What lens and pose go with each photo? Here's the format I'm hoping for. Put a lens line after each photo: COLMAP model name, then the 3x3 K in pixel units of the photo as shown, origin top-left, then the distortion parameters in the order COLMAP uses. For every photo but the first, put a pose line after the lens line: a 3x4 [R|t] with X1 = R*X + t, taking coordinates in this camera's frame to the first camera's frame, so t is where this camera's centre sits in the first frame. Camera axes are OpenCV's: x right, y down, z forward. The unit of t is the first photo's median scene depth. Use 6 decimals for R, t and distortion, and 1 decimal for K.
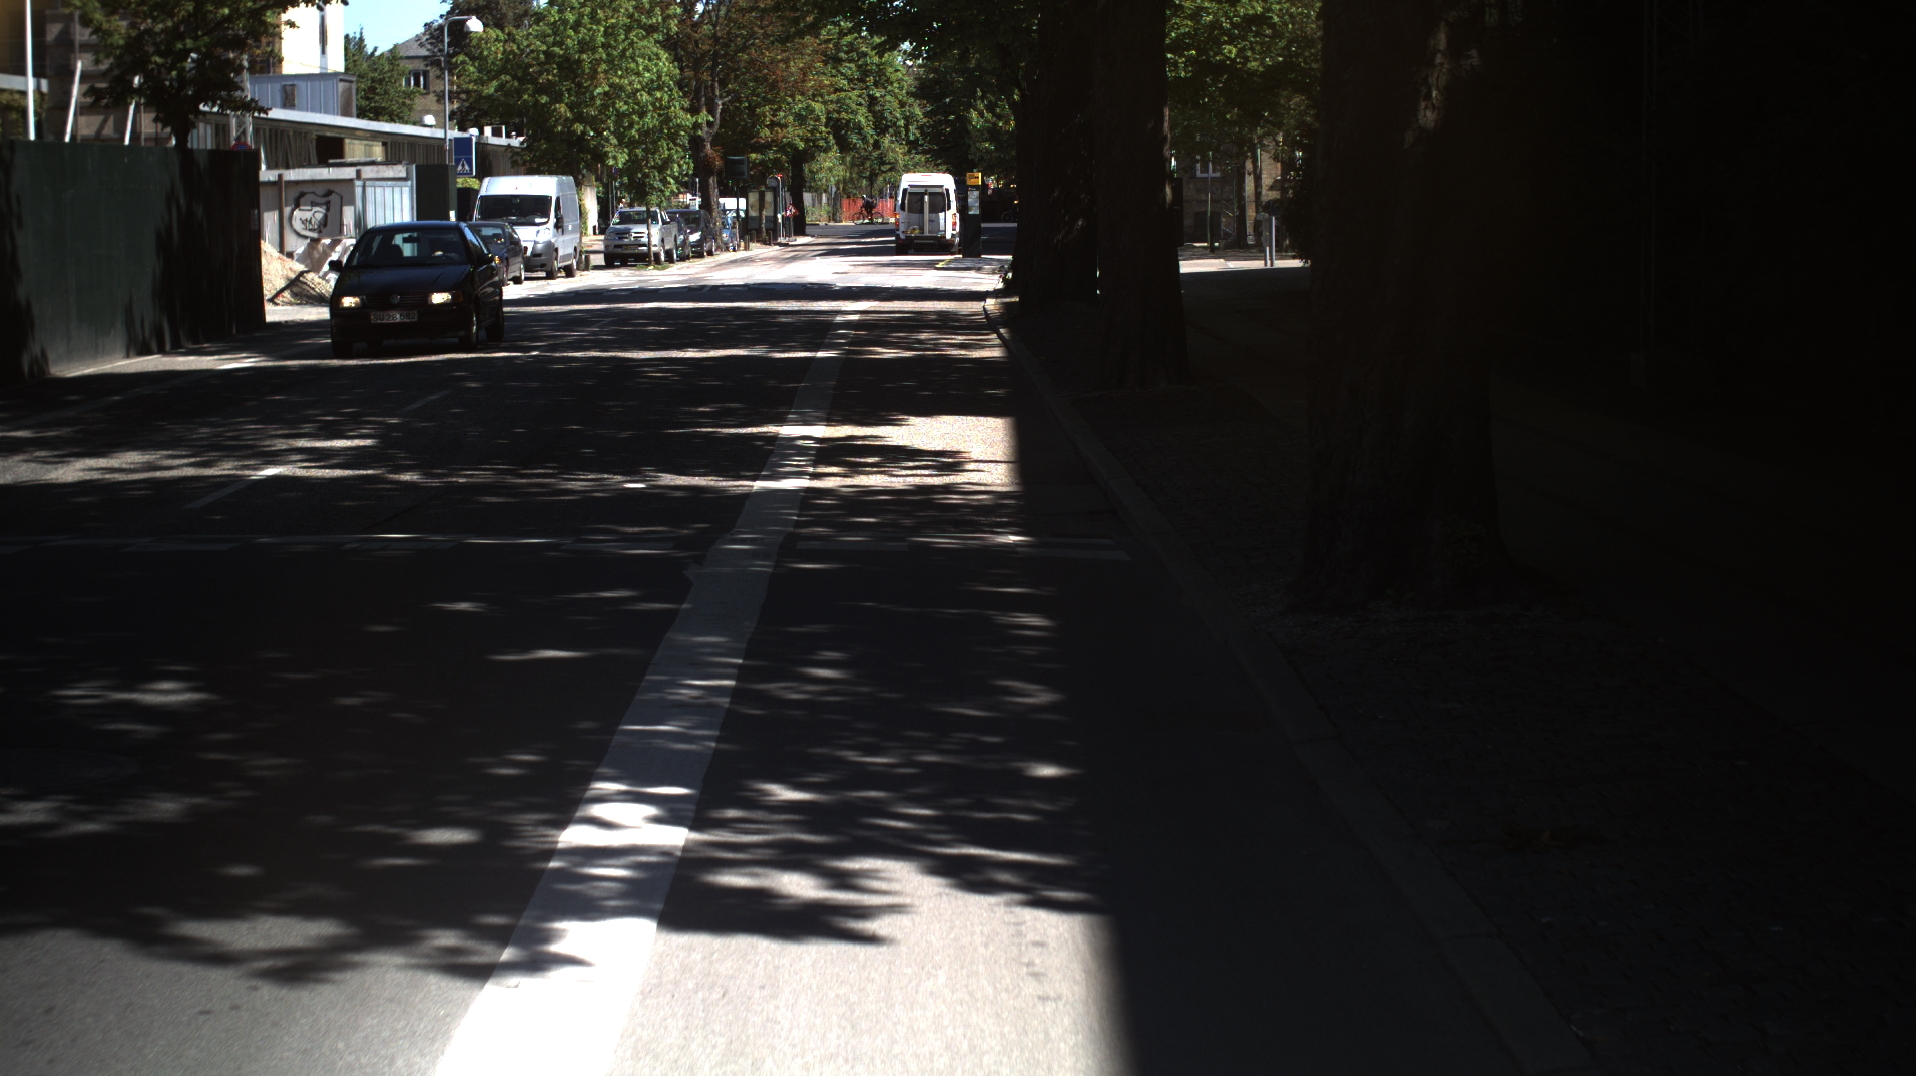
lens RADIAL K [[3492.6, 0, 958.0], [0, 3492.6, 538.0], [0, 0, 1]] dist [-0.247466, 0.269814]
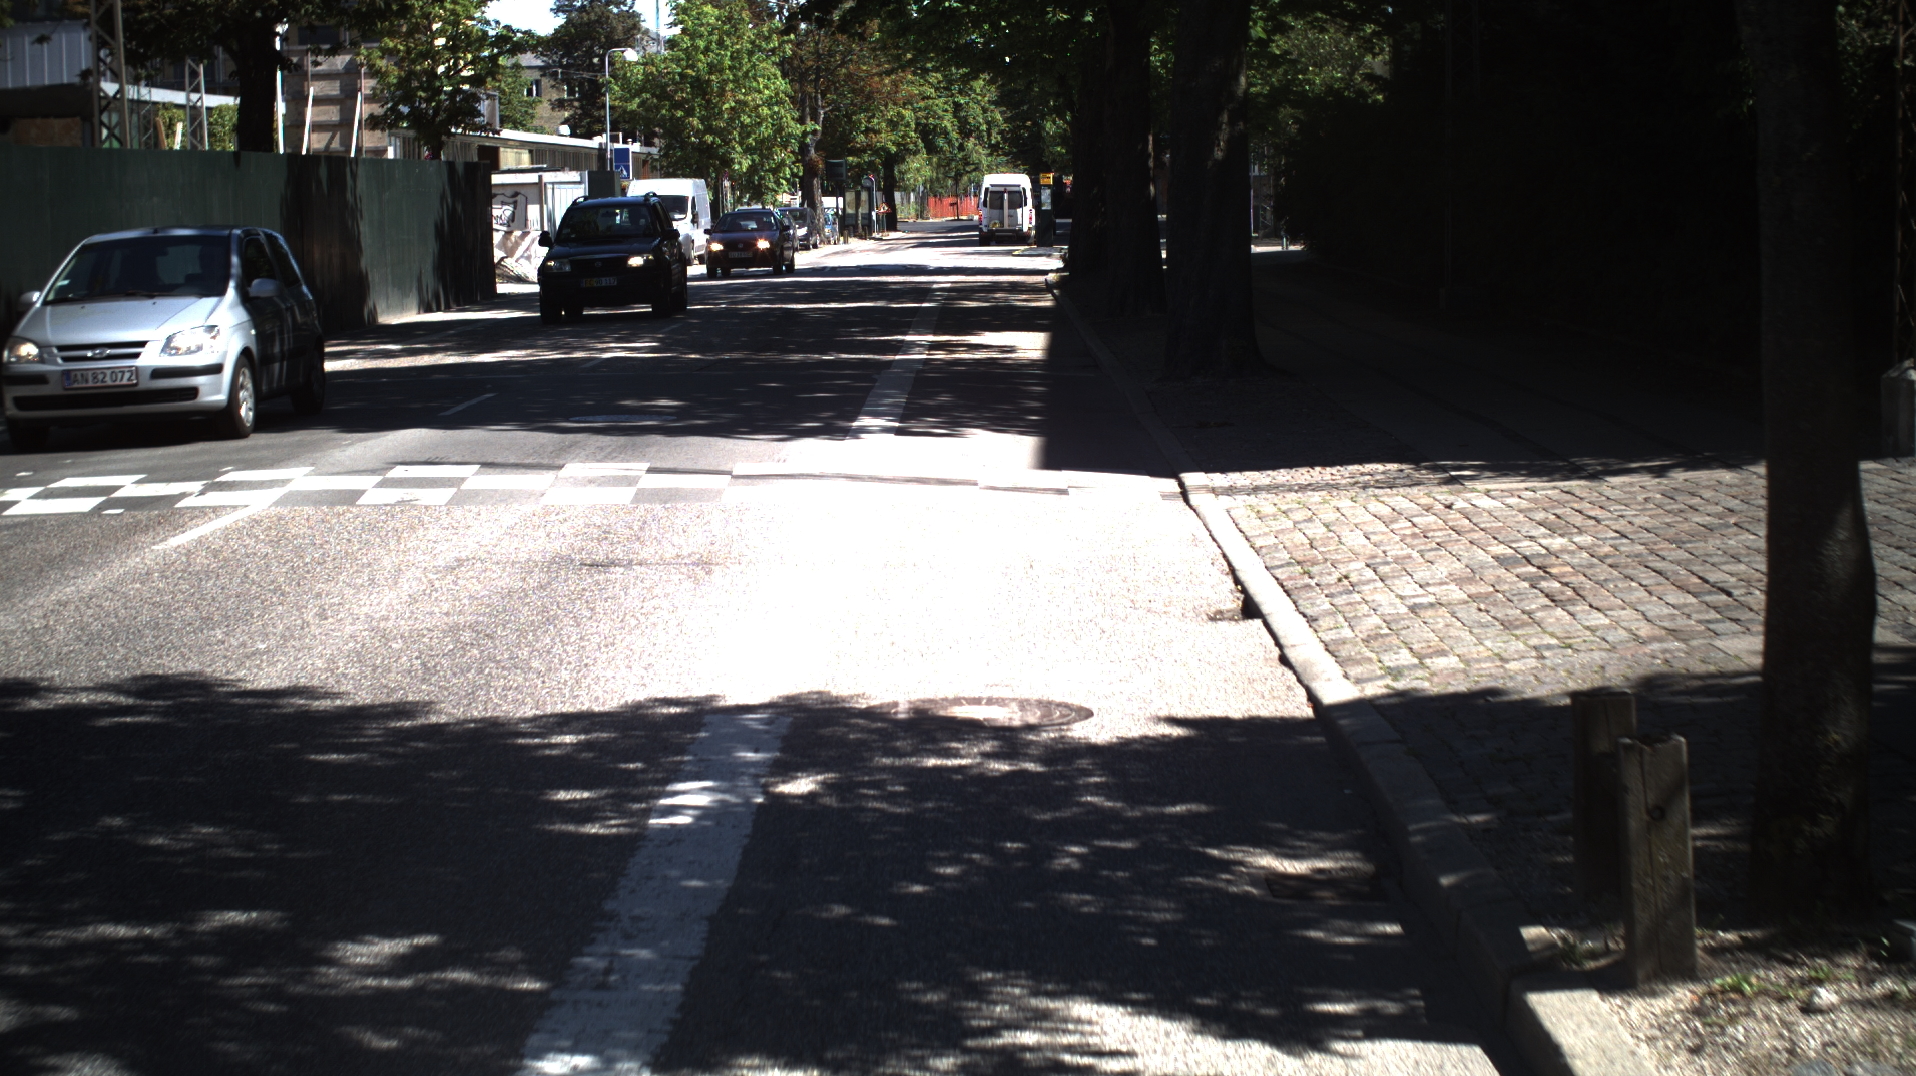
lens RADIAL K [[3492.6, 0, 958.0], [0, 3492.6, 538.0], [0, 0, 1]] dist [-0.247466, 0.269814]
pose [[0.999680, -0.005124, -0.024753, 0.003739], [0.005133, 0.999987, 0.000293, 0.017594], [0.024751, -0.000420, 0.999694, -0.176557]]
